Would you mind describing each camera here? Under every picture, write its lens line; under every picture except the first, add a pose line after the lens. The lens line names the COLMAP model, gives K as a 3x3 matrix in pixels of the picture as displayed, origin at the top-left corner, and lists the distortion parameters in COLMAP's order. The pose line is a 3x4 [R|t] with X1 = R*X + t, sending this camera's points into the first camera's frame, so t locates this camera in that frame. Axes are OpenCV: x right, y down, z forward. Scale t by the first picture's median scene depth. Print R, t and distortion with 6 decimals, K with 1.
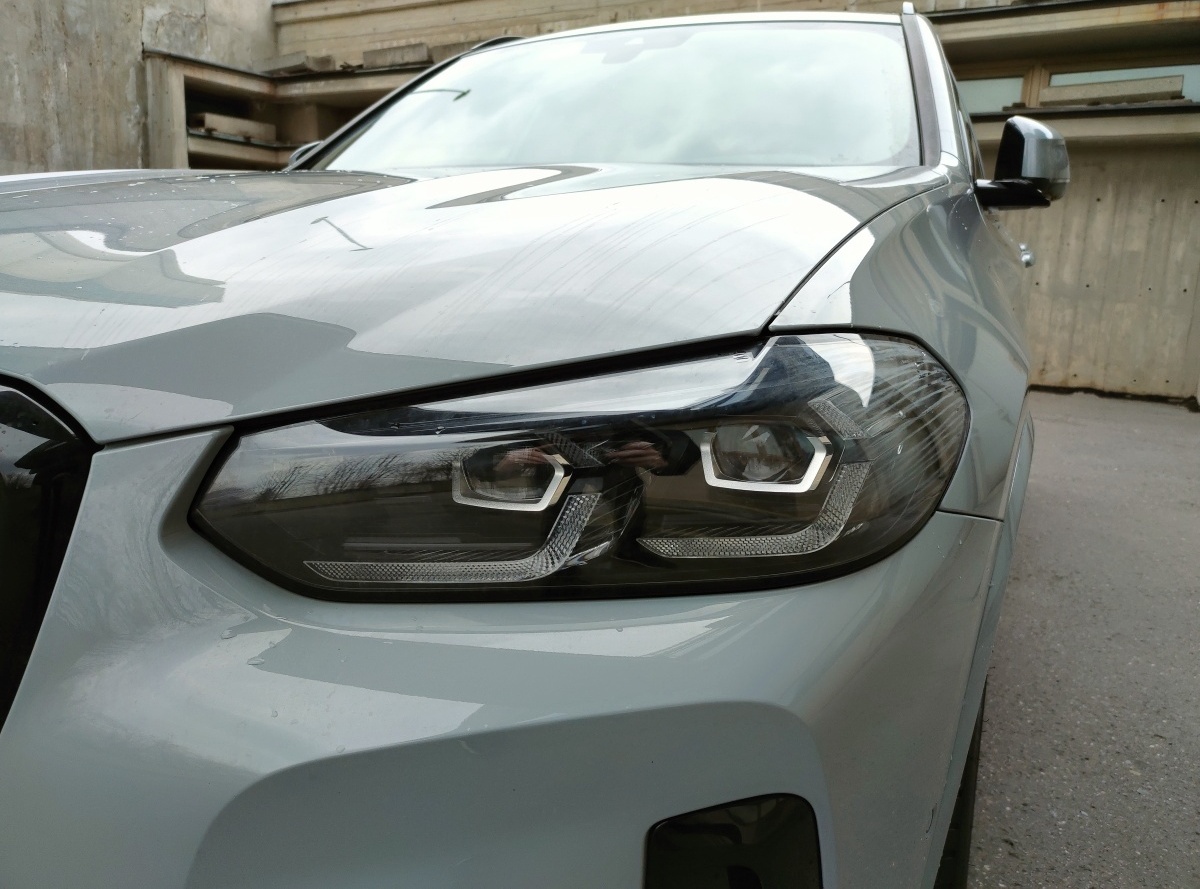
lens RADIAL K [[912.2, 0, 602.0], [0, 912.2, 424.2], [0, 0, 1]] dist [0.047812, -0.027958]
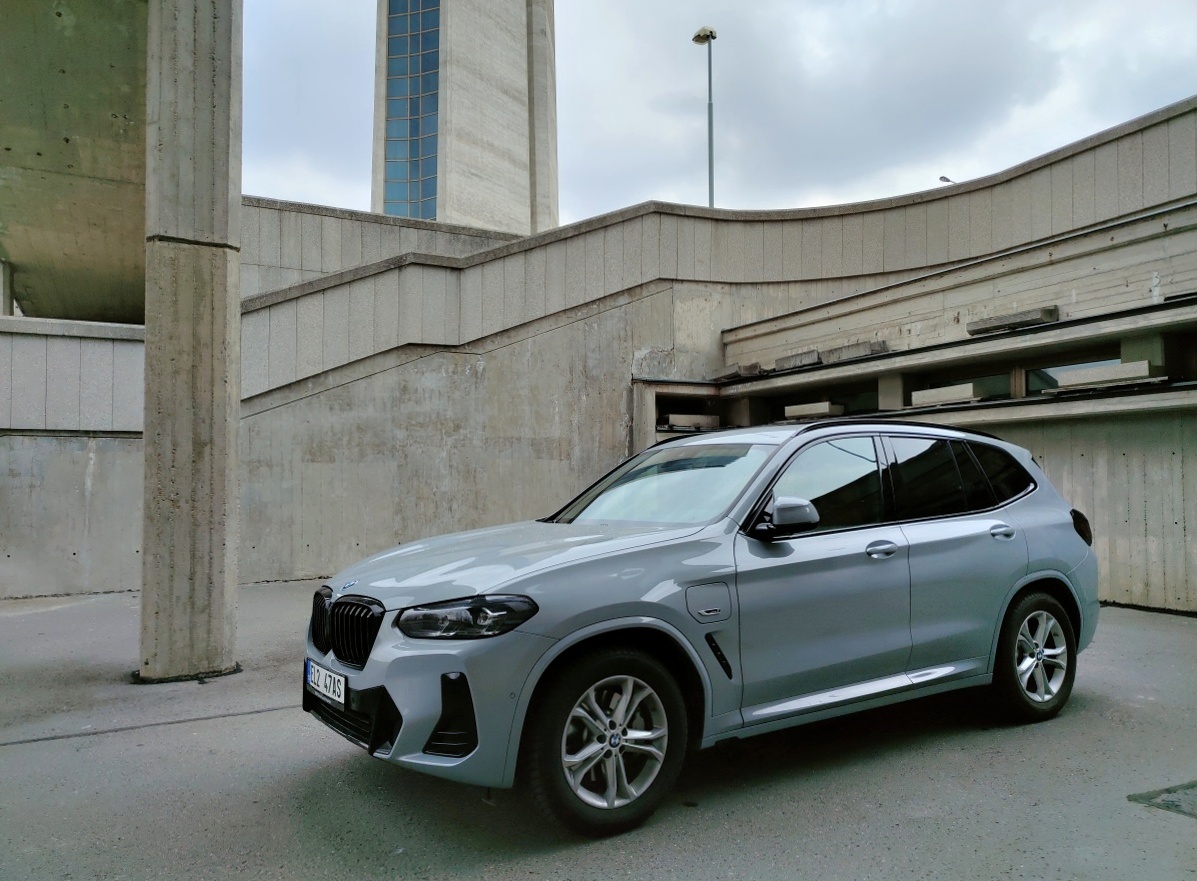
lens RADIAL K [[897.8, 0, 614.1], [0, 897.8, 442.9], [0, 0, 1]] dist [0.059721, -0.009829]
pose [[0.855448, -0.066745, -0.513569, 0.211490], [-0.052768, 0.975266, -0.214645, 0.007409], [0.515193, 0.210718, 0.830767, -0.189353]]
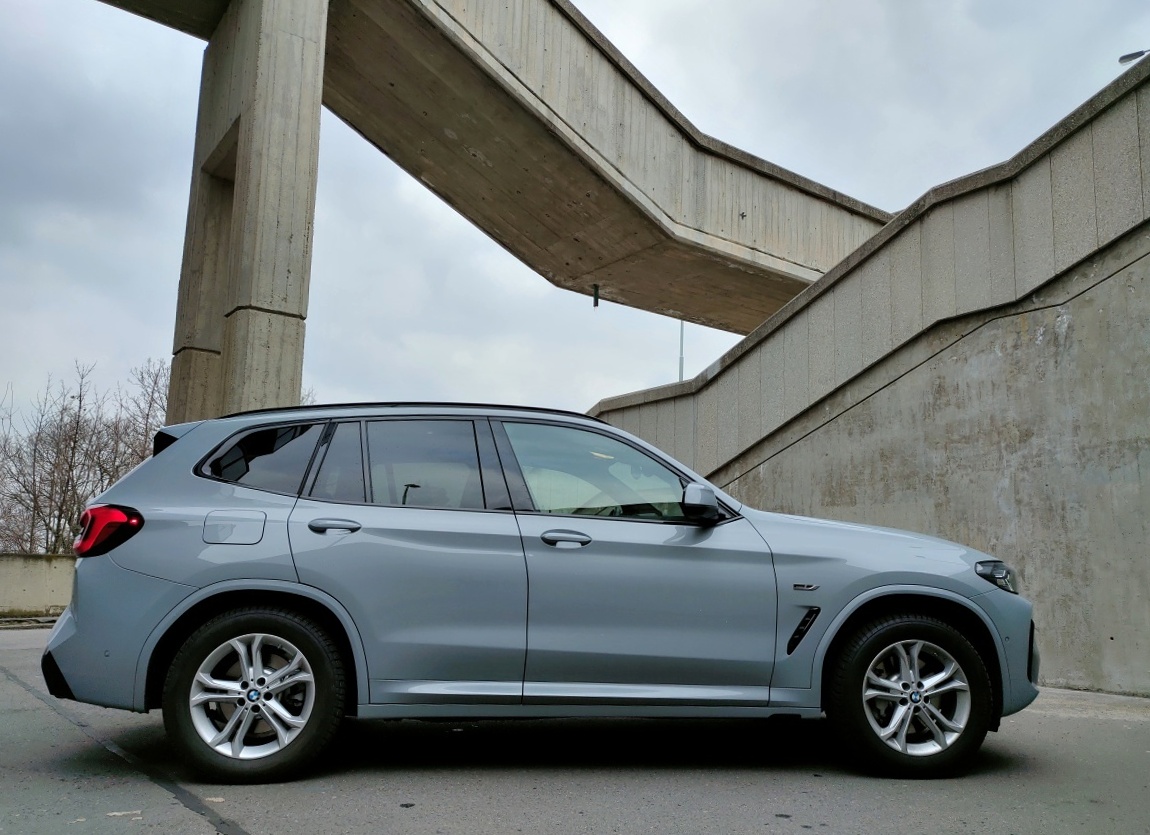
lens RADIAL K [[905.3, 0, 575.0], [0, 905.3, 417.5], [0, 0, 1]] dist [0.080265, -0.079791]
pose [[-0.394499, -0.203585, -0.896060, 0.212335], [-0.197957, 0.971080, -0.133477, -0.113728], [0.897320, 0.124725, -0.423391, 0.744882]]
